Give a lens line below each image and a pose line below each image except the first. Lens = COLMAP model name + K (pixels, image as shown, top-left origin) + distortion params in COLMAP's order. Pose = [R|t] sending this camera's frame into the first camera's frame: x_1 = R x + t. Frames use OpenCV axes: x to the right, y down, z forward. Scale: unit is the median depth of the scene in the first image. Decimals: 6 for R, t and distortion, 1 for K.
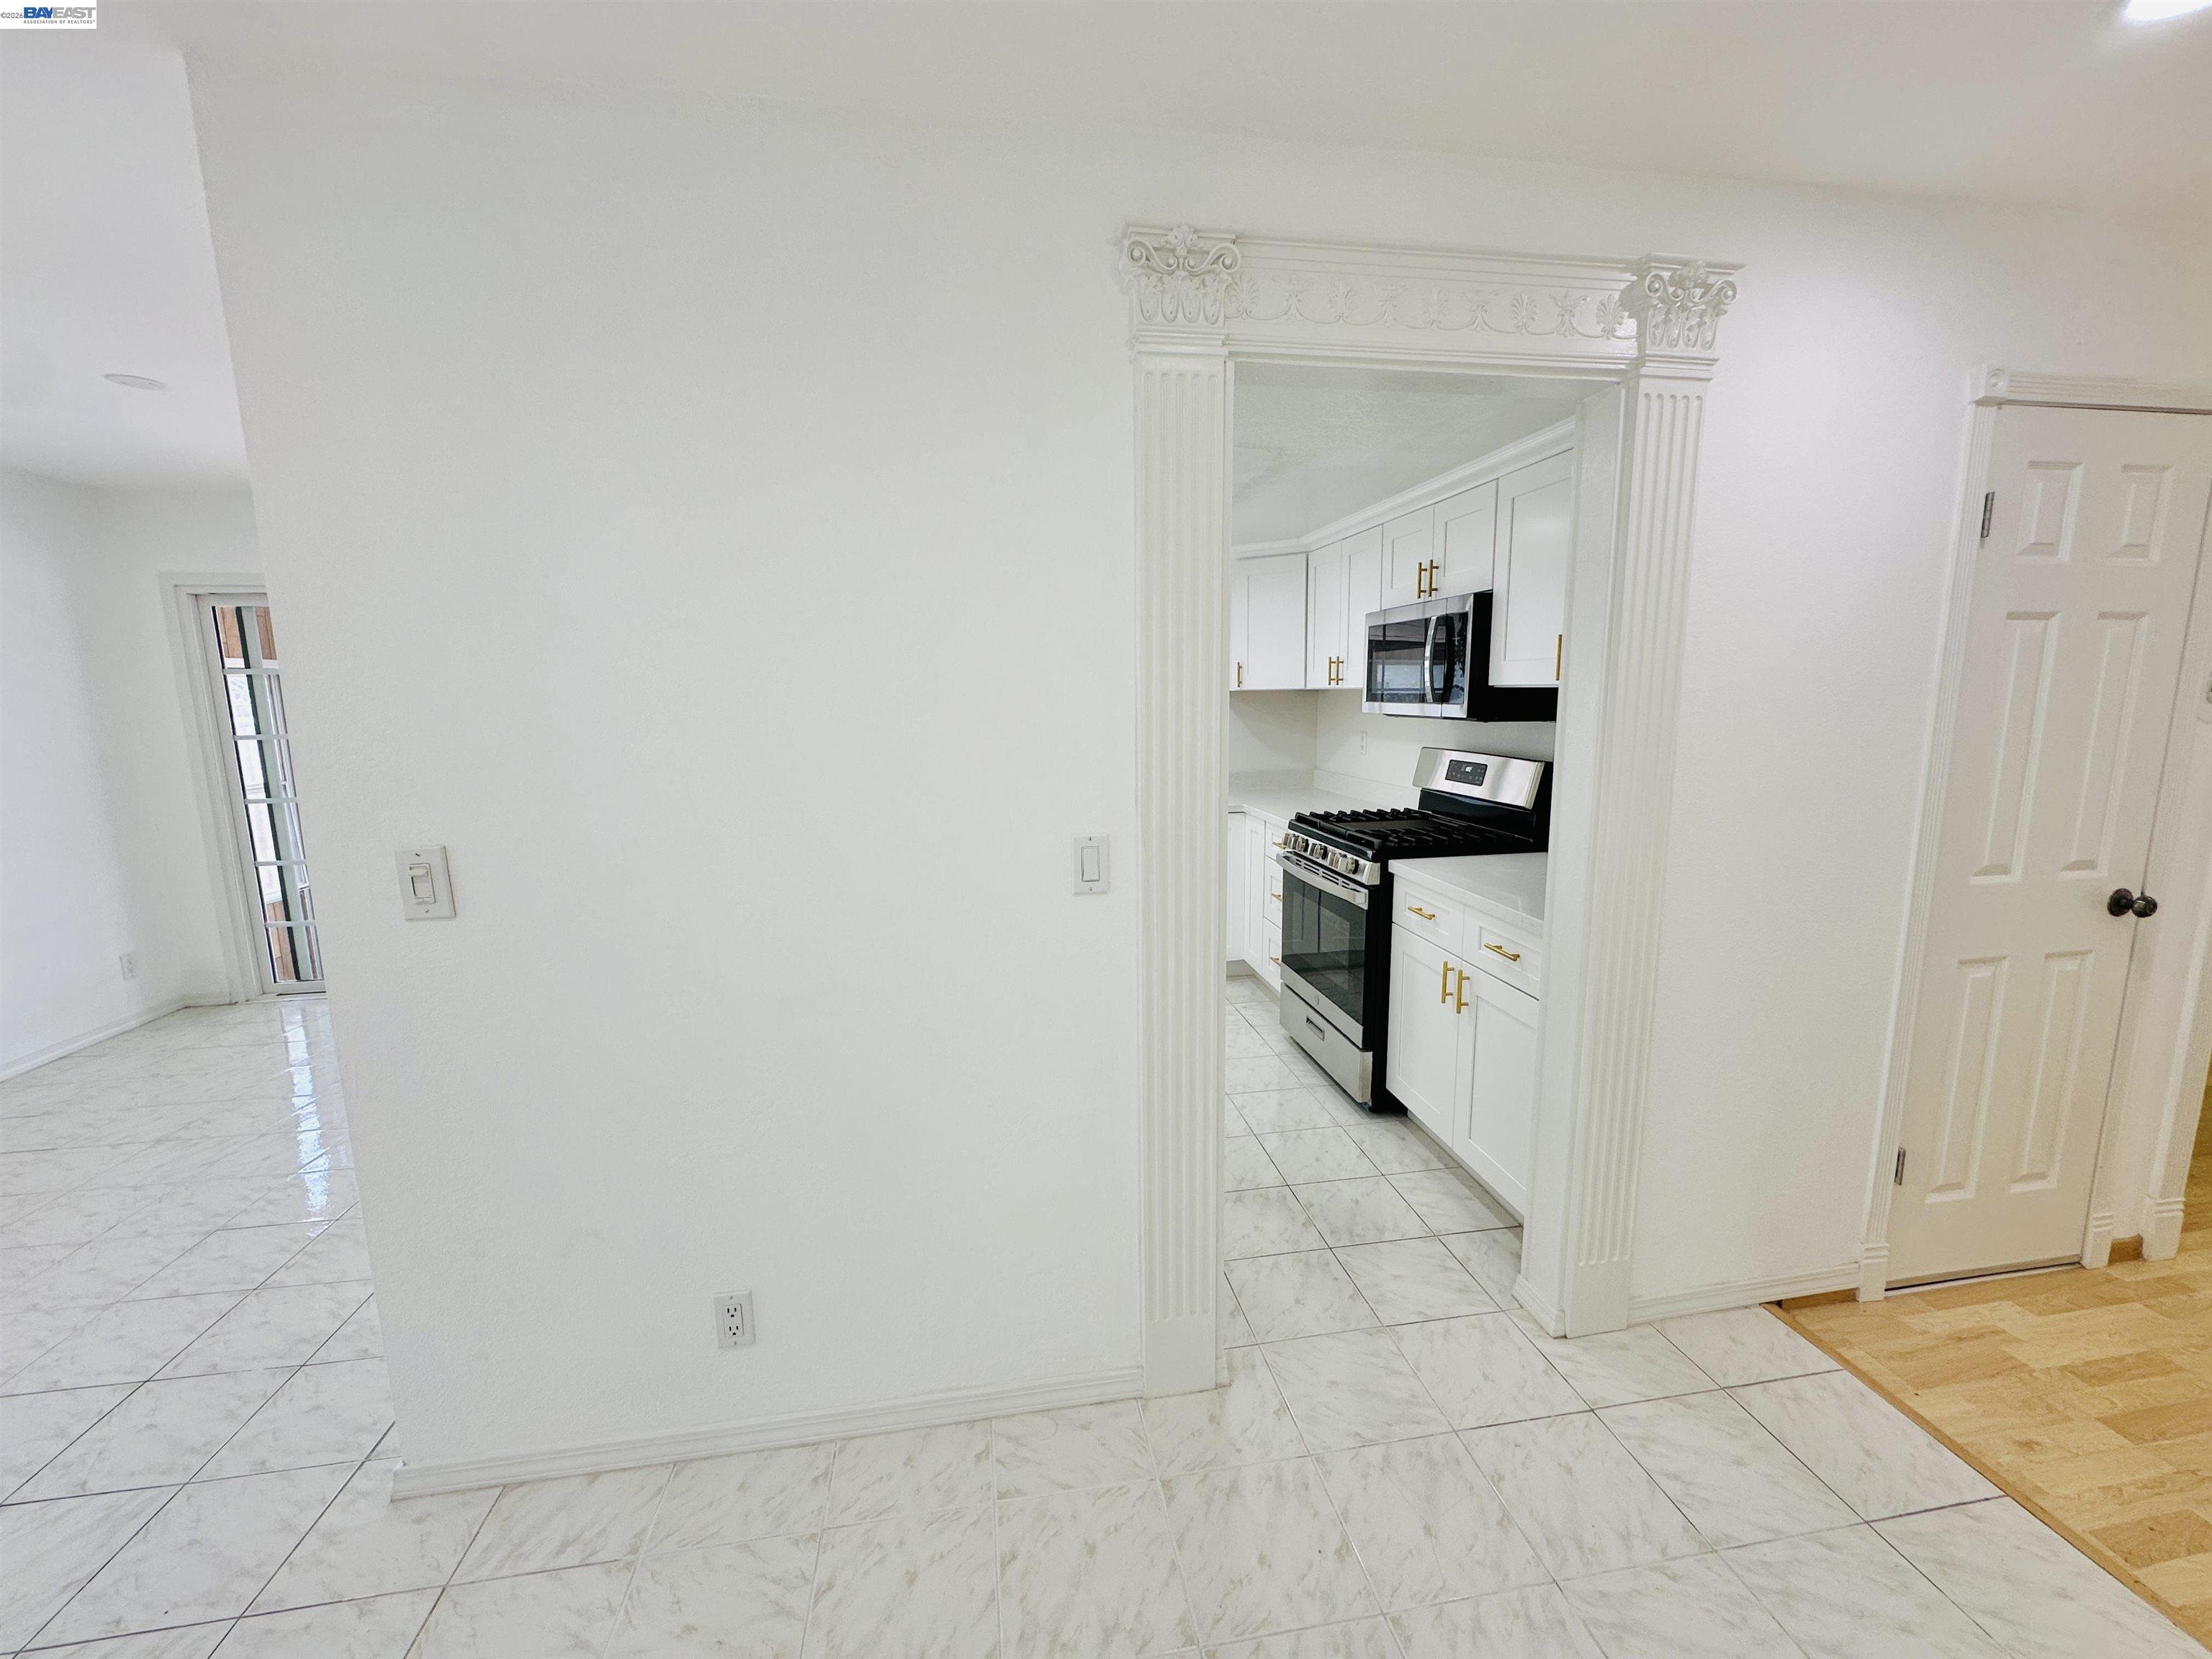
lens RADIAL K [[884.9, 0, 1106.6], [0, 884.9, 827.5], [0, 0, 1]] dist [-0.003030, -0.000390]
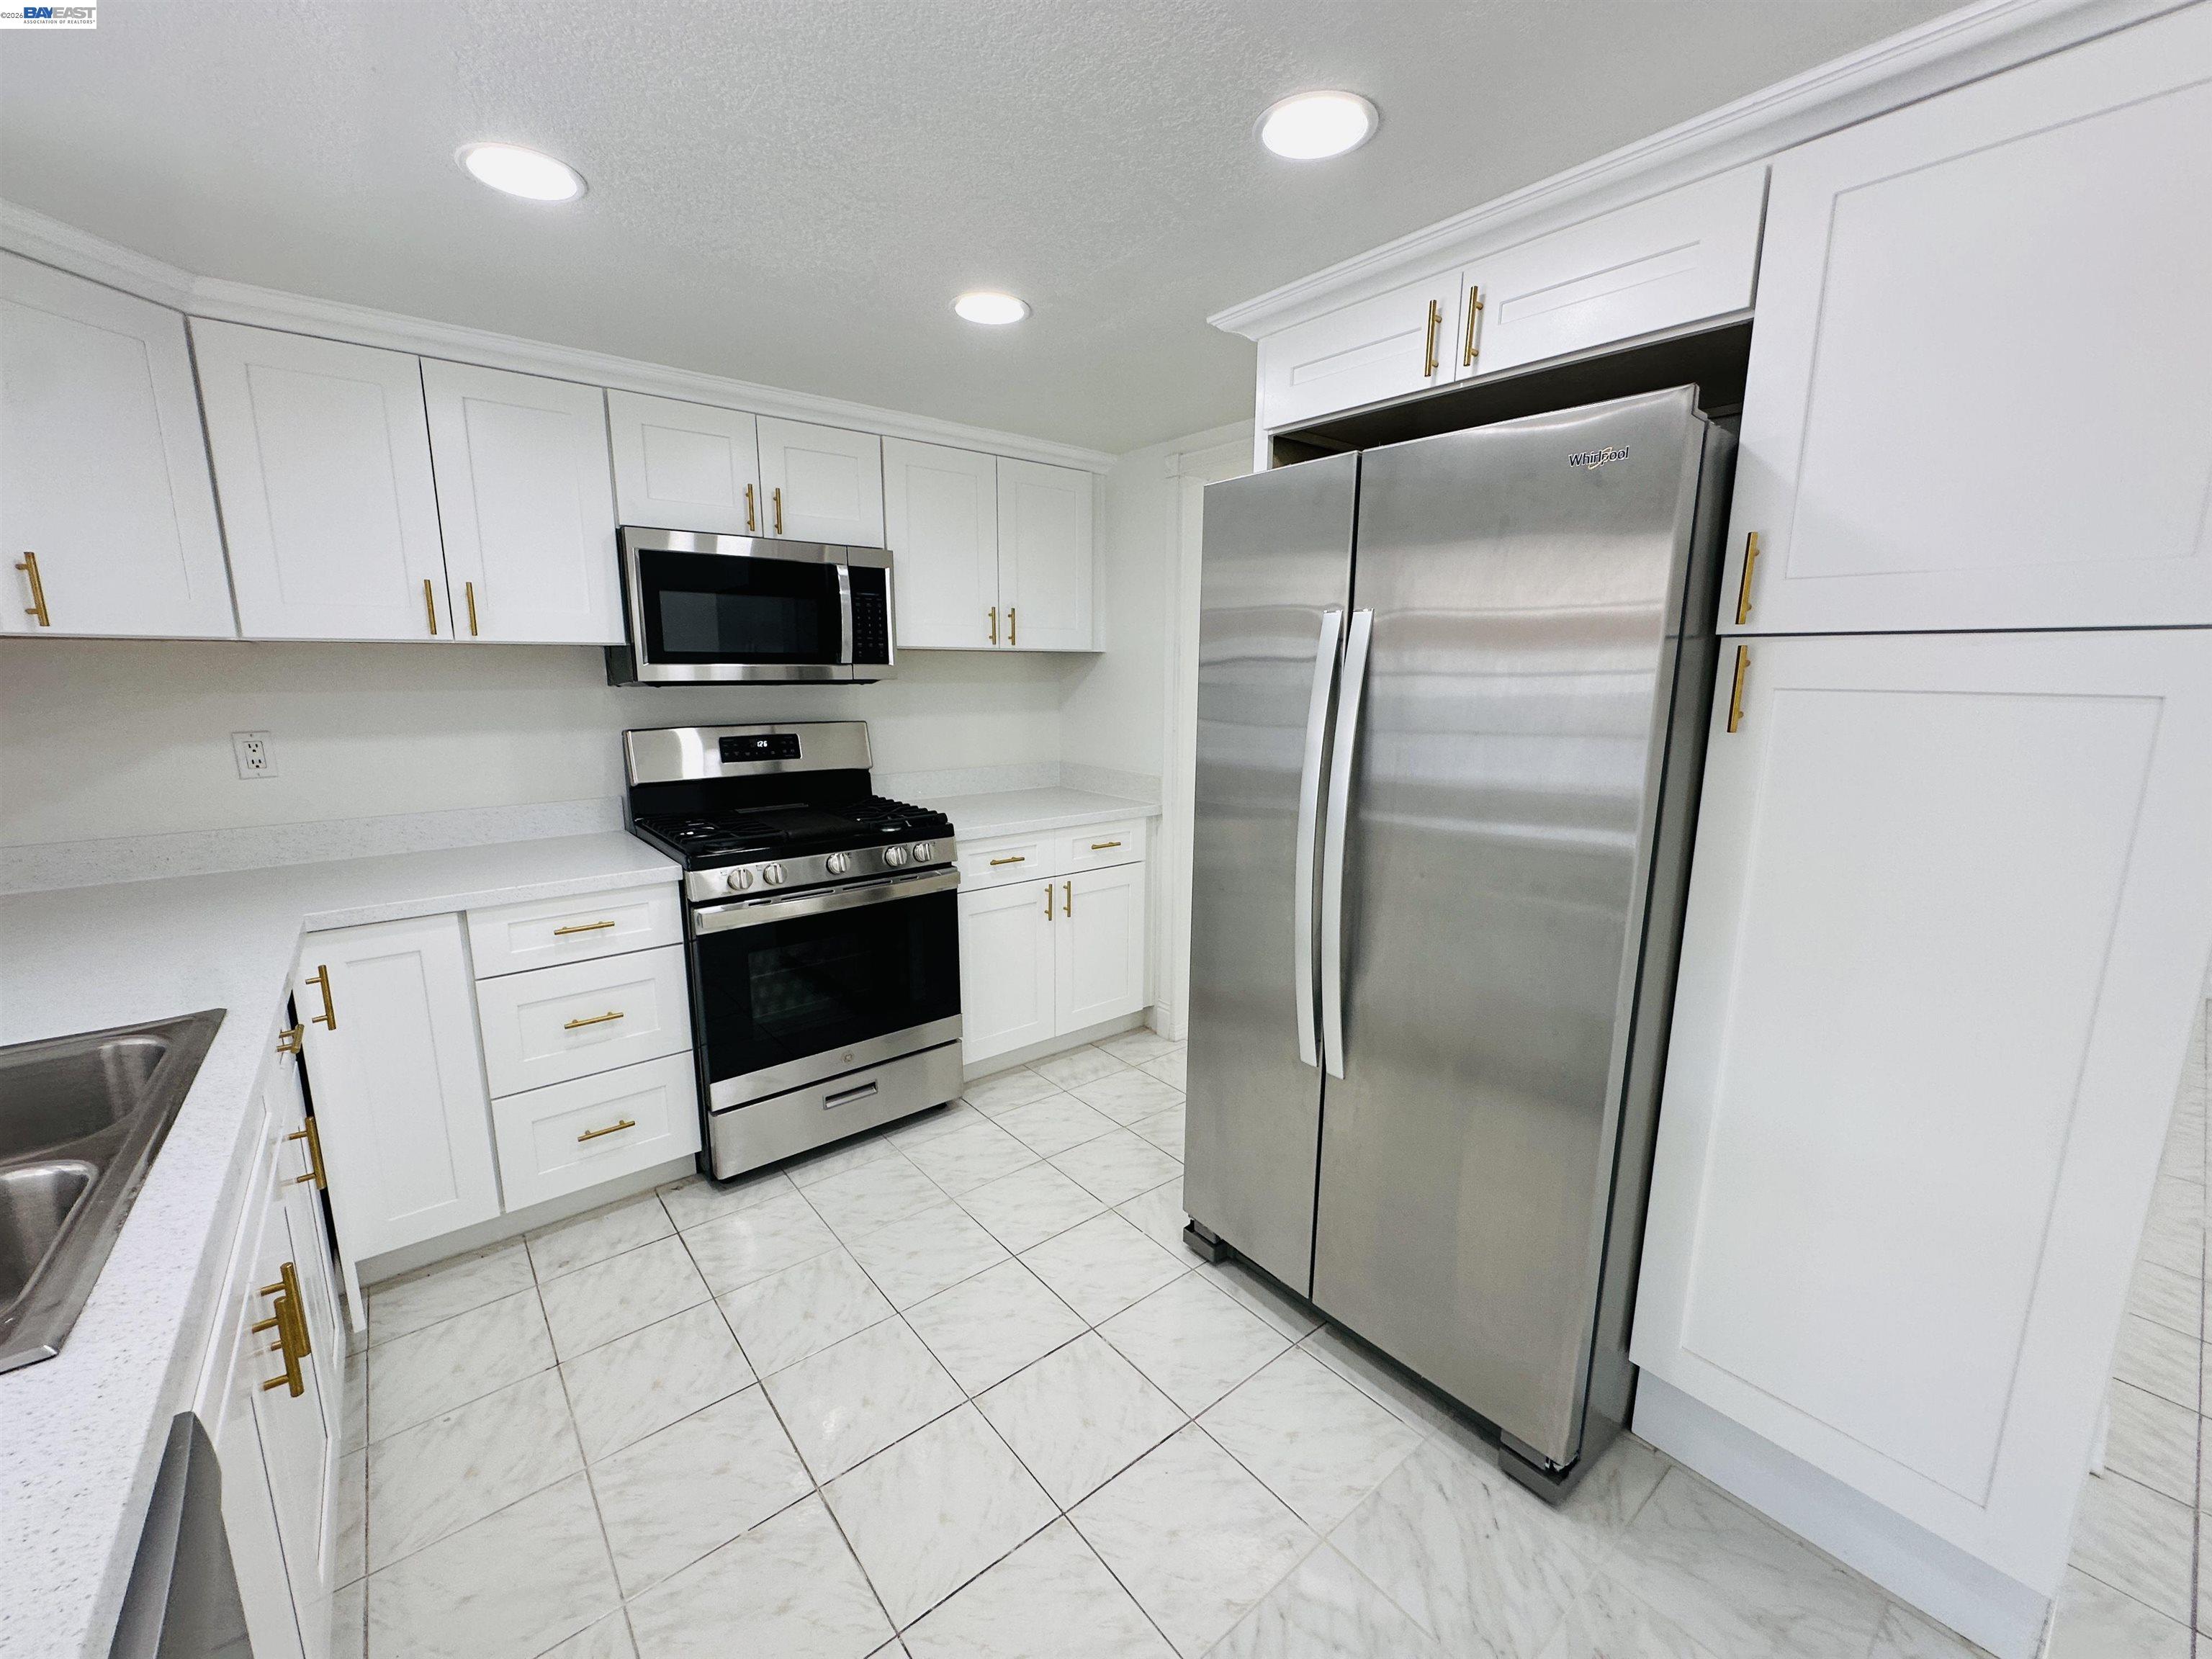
lens RADIAL K [[884.9, 0, 1104.8], [0, 884.9, 834.3], [0, 0, 1]] dist [-0.003030, -0.000390]
pose [[-0.497454, -0.152492, 0.853982, -0.789346], [0.133411, 0.959269, 0.249006, -0.240248], [-0.857170, 0.237799, -0.456849, 1.792464]]
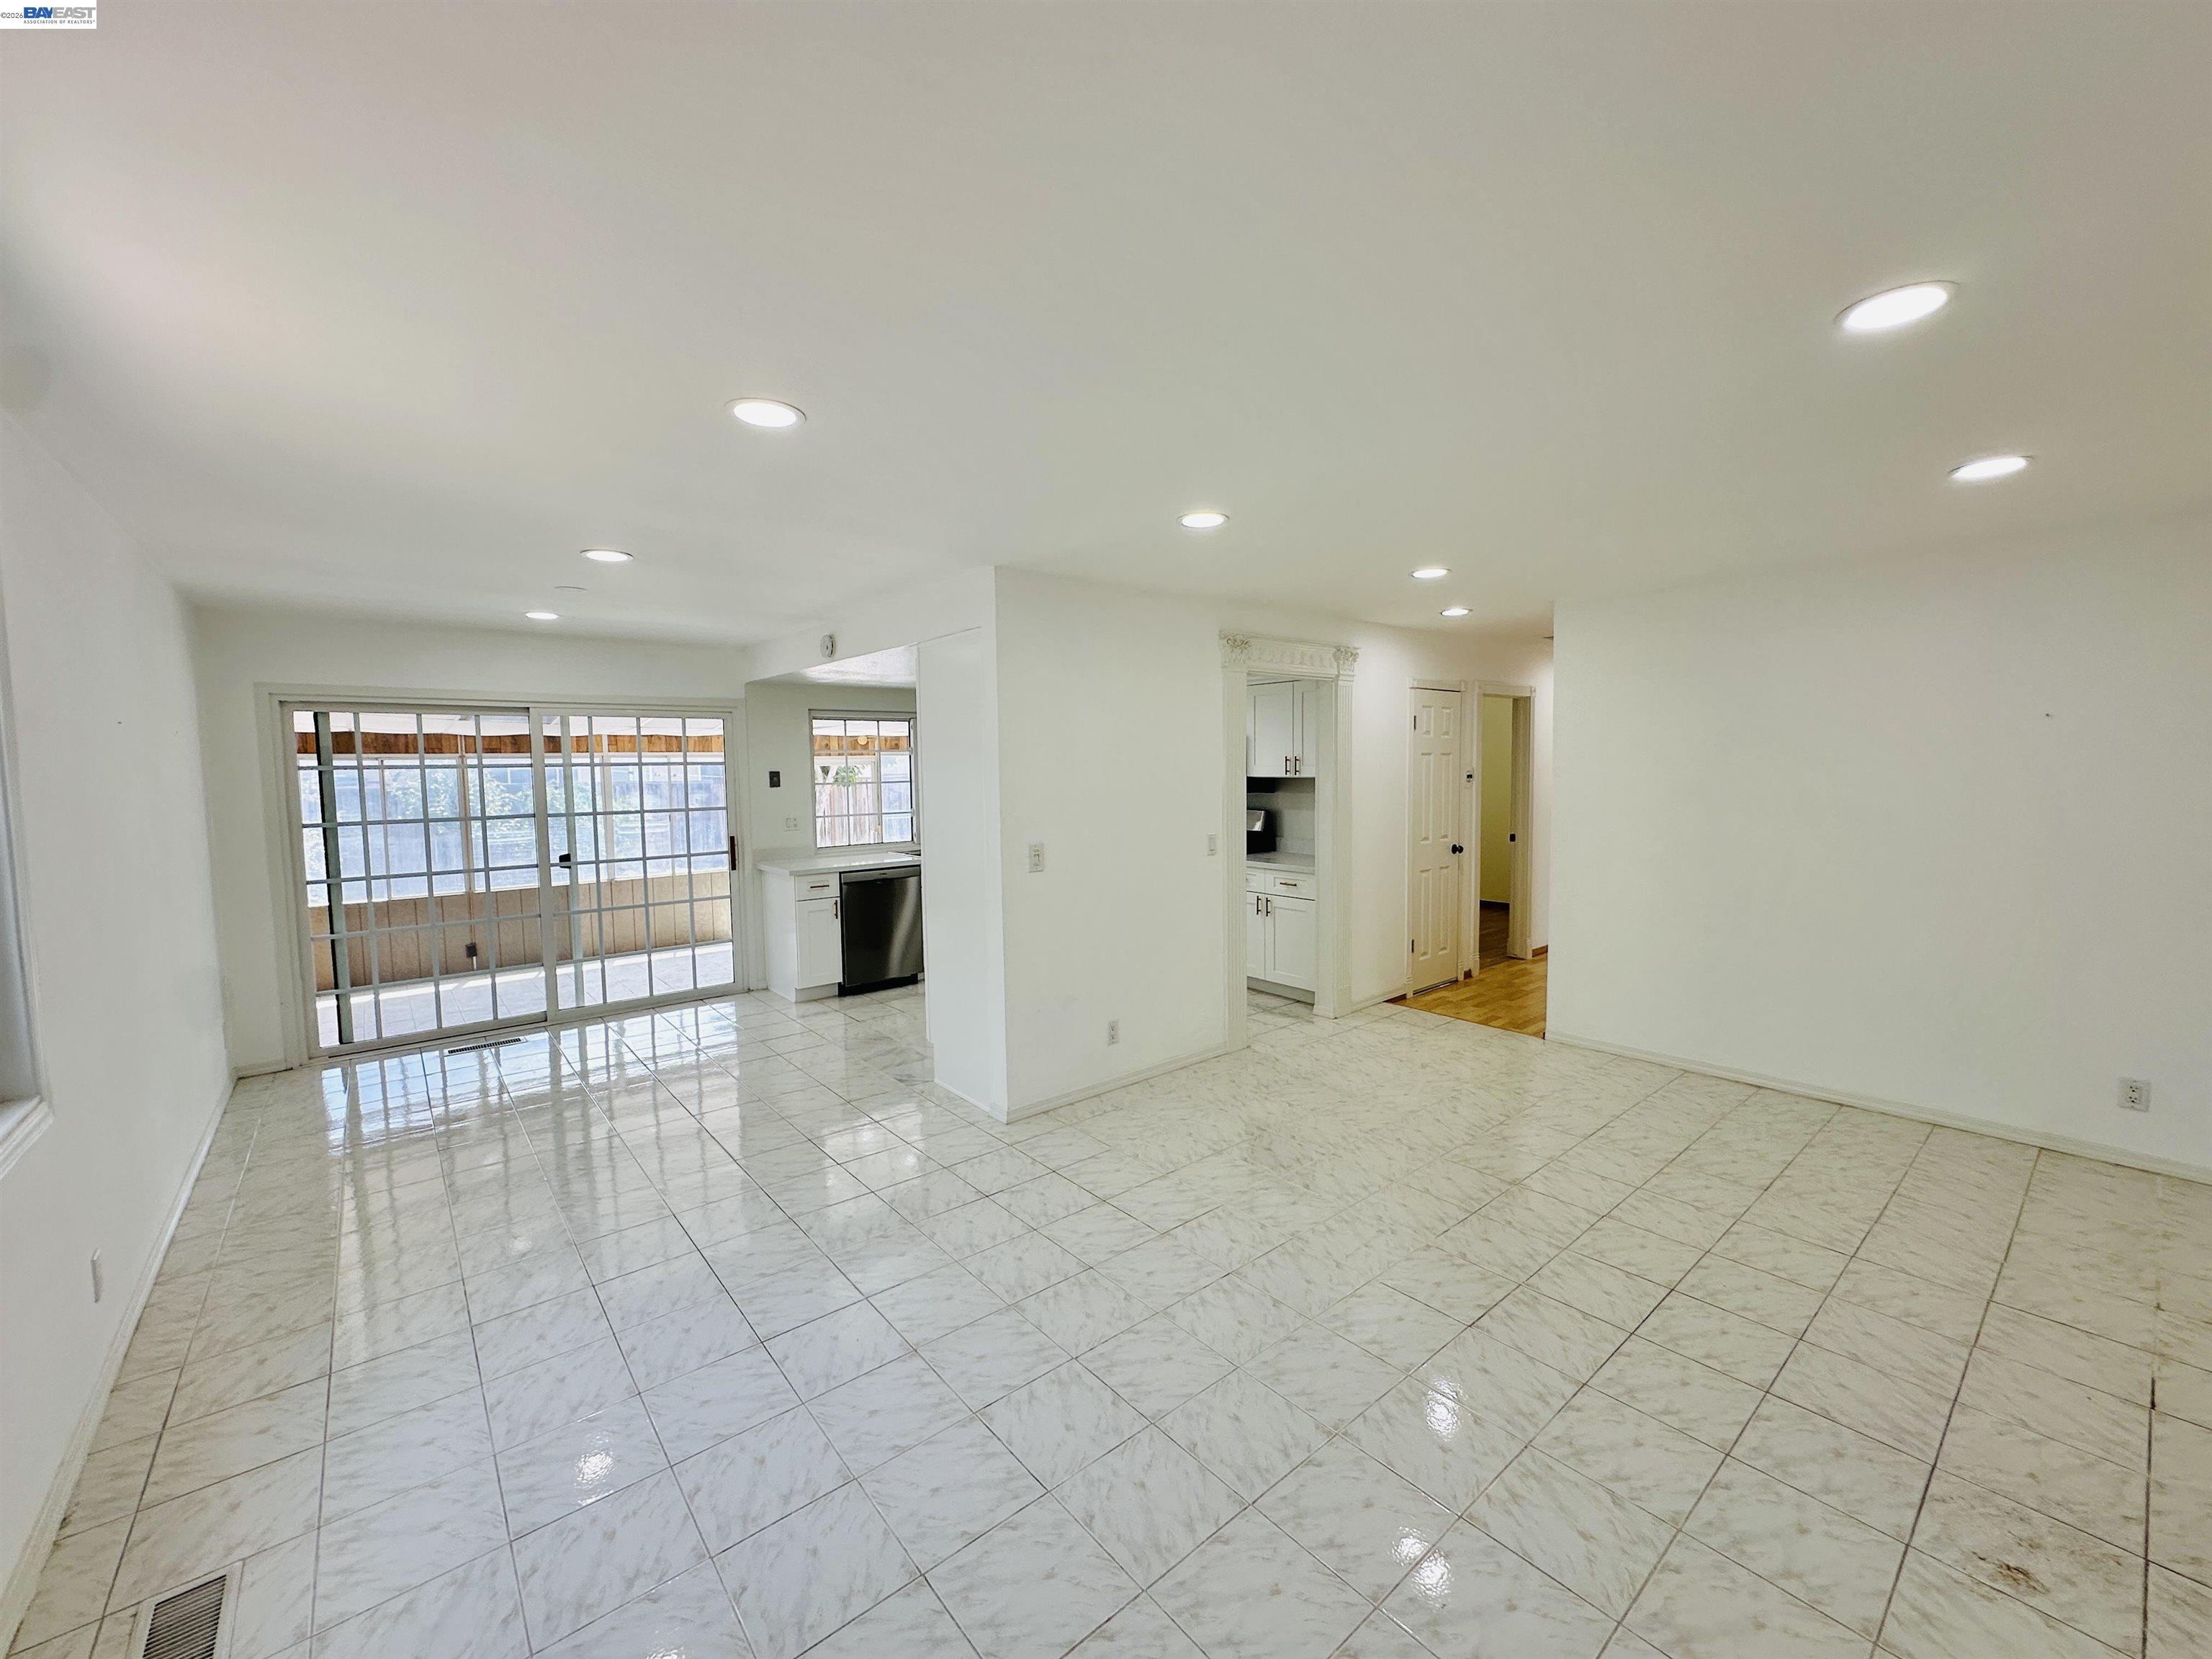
lens RADIAL K [[884.9, 0, 1110.5], [0, 884.9, 829.6], [0, 0, 1]] dist [-0.003030, -0.000390]
pose [[0.858962, -0.037630, 0.510655, -1.365338], [0.081825, 0.994567, -0.064347, 0.118065], [-0.505459, 0.097056, 0.857375, -0.975068]]
